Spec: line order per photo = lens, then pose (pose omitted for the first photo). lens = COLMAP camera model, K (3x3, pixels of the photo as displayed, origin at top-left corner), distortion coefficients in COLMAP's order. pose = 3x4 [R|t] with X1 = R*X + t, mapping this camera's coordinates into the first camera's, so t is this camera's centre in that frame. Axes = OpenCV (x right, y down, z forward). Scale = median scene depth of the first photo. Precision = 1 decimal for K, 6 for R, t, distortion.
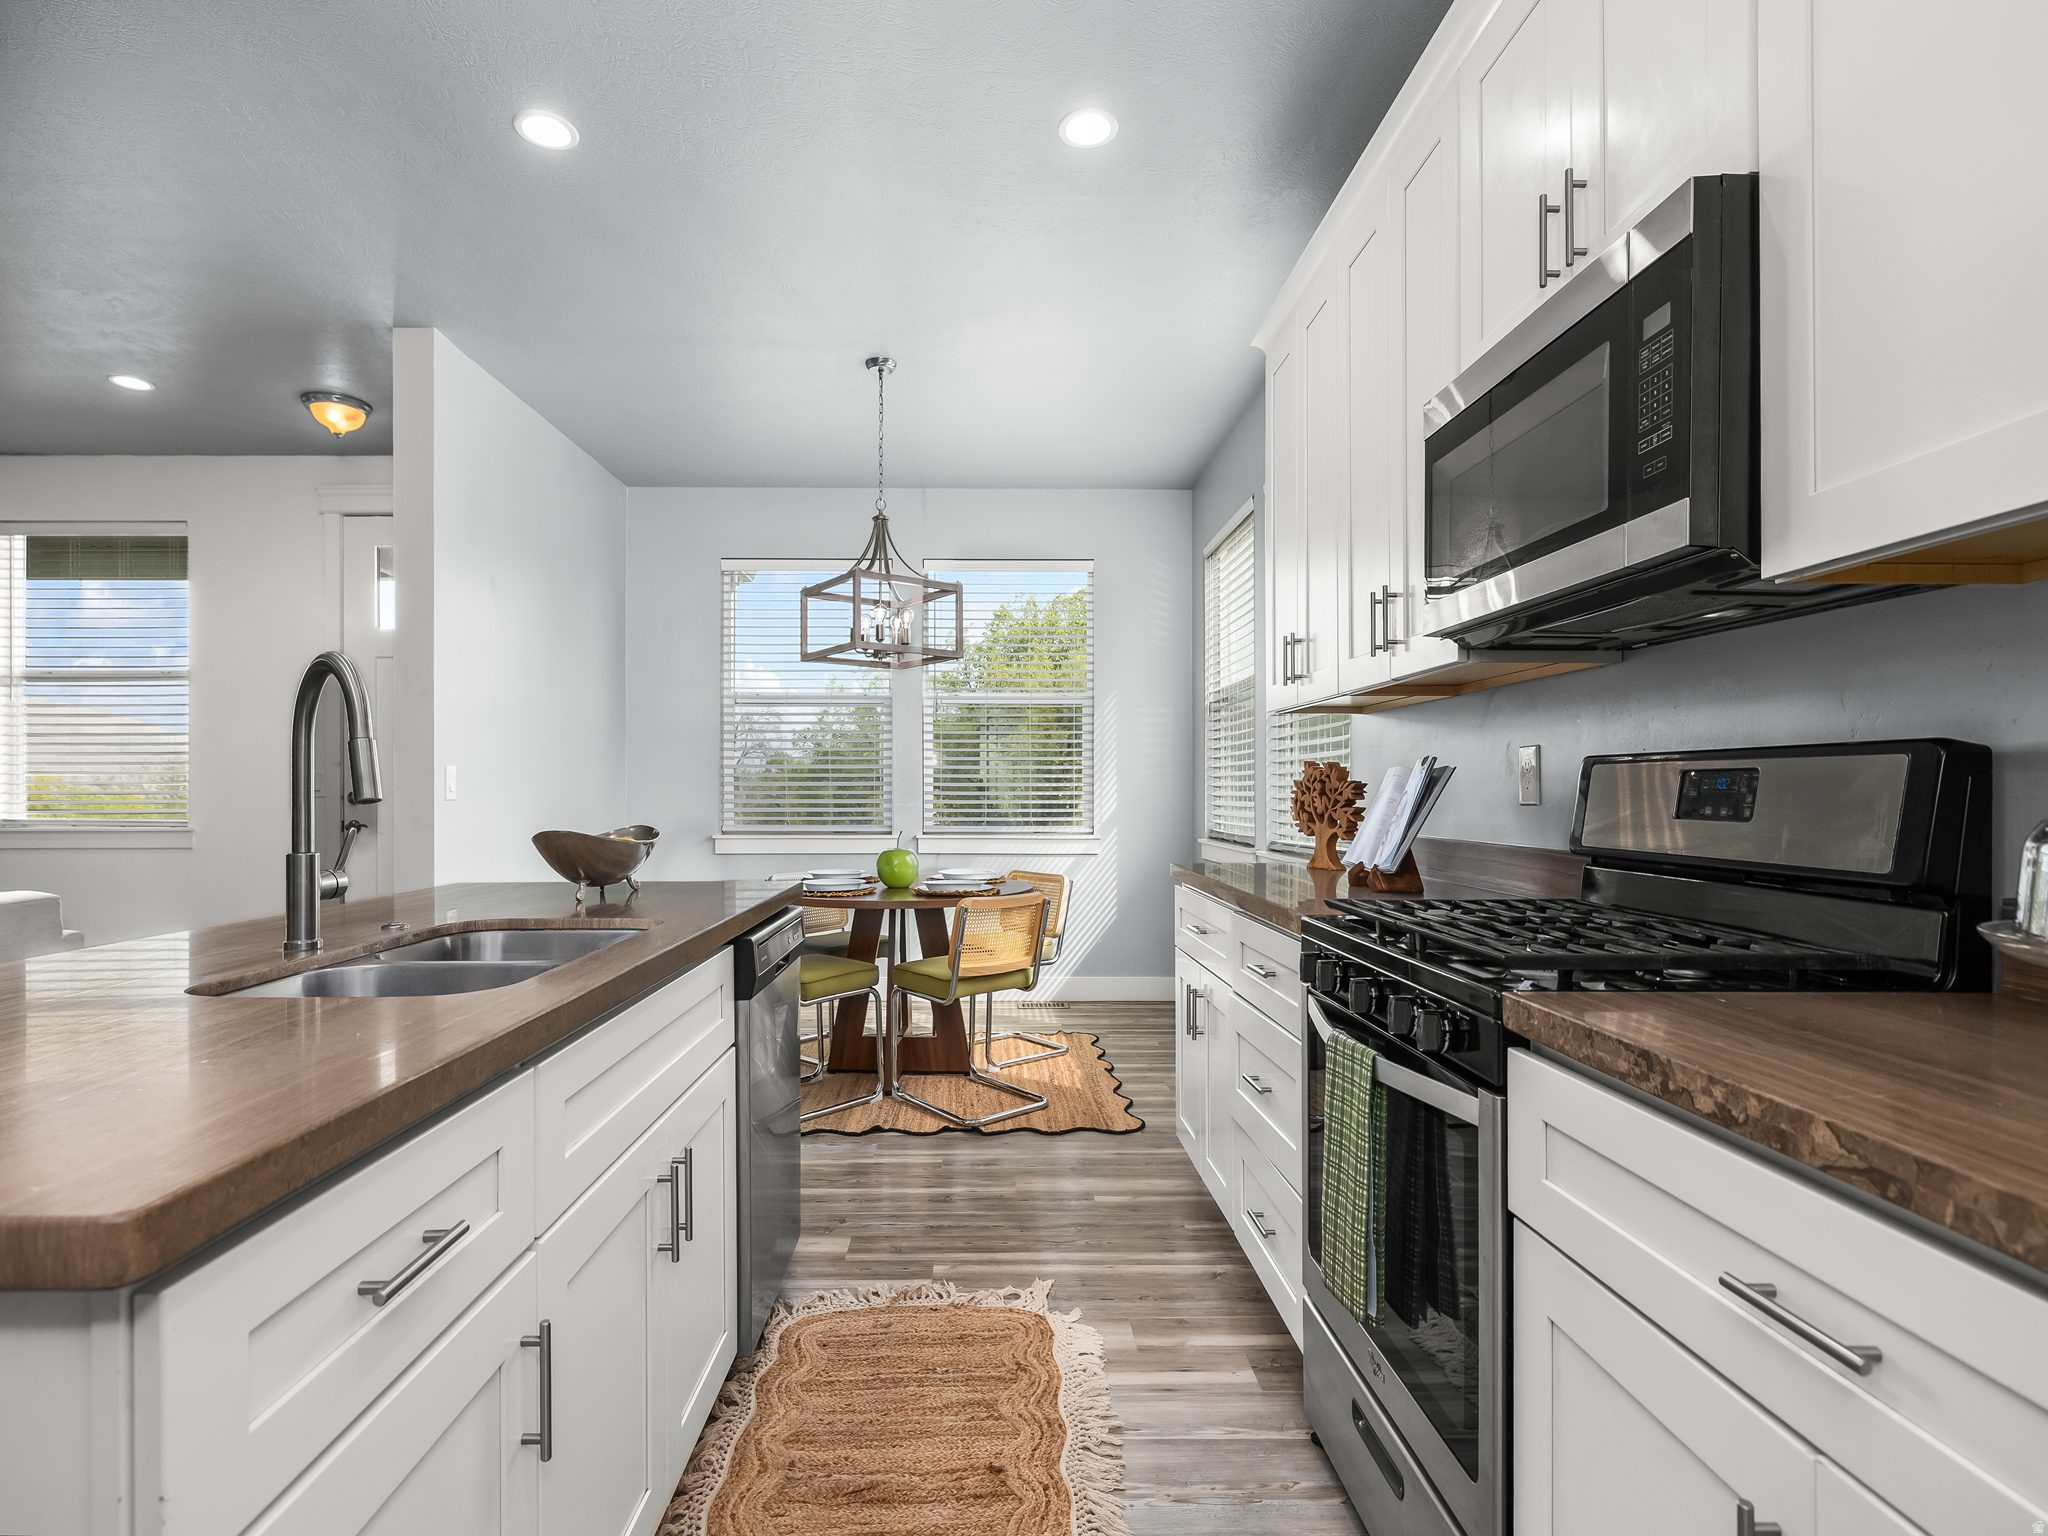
lens RADIAL K [[1015.7, 0, 979.0], [0, 1015.7, 785.9], [0, 0, 1]] dist [-0.001394, 0.000829]
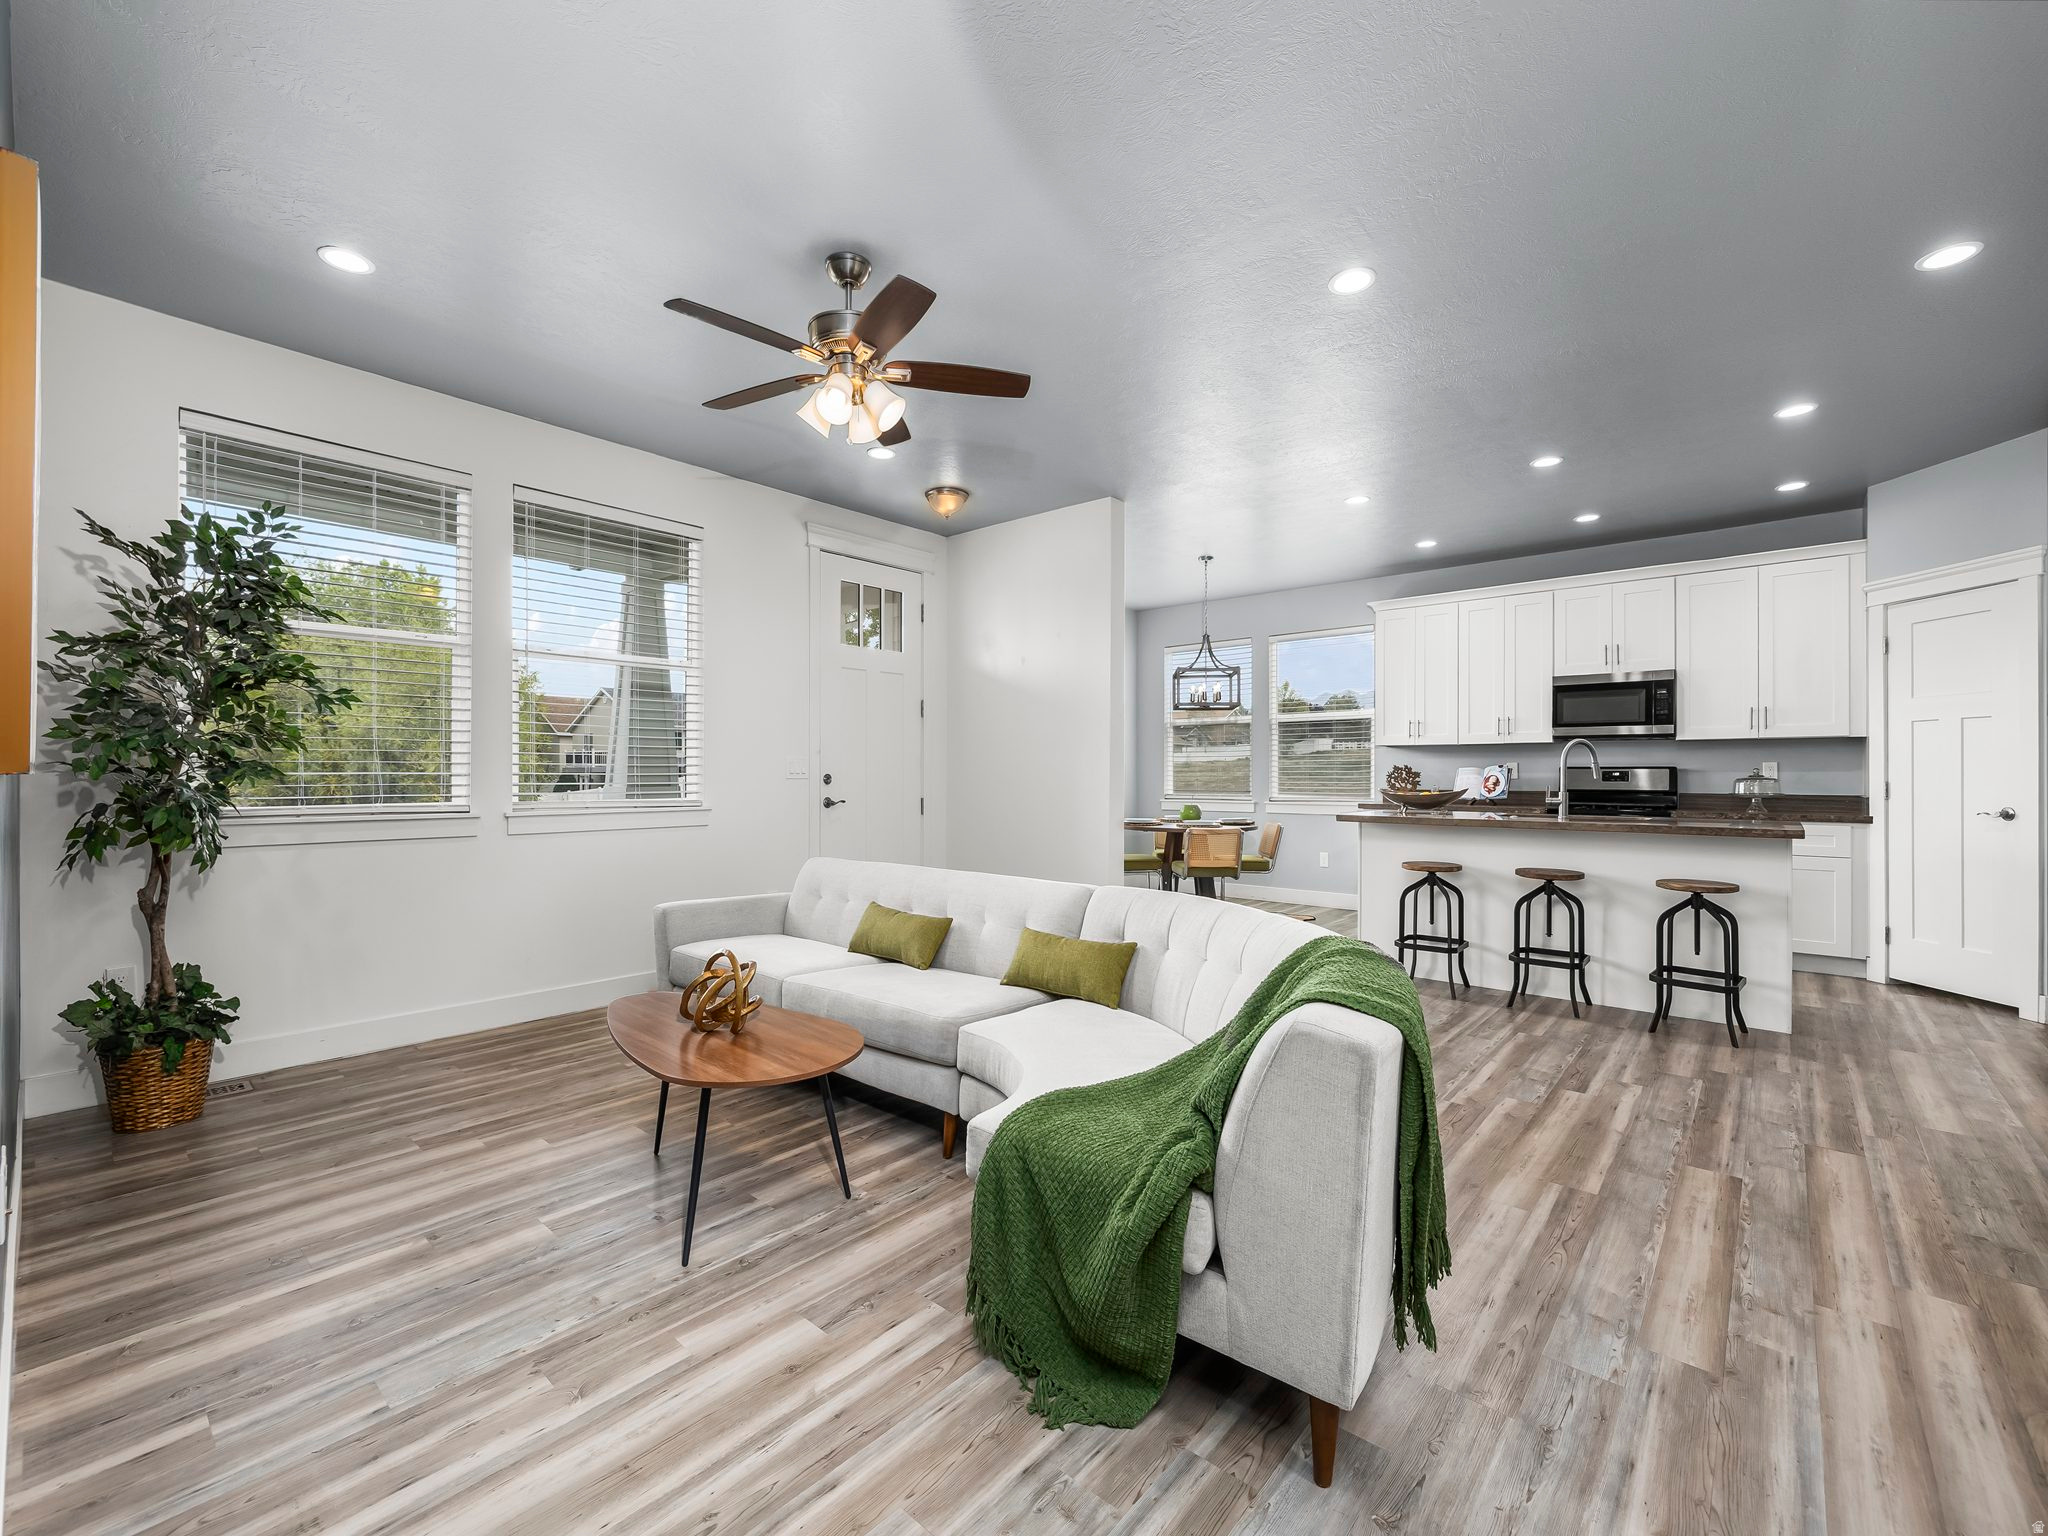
lens RADIAL K [[875.2, 0, 1024.8], [0, 875.2, 762.1], [0, 0, 1]] dist [-0.002153, -0.000027]
pose [[0.666096, 0.012916, 0.745755, -2.562871], [-0.005764, 0.999909, -0.012169, 0.005045], [-0.745844, 0.003807, 0.666110, 0.209360]]
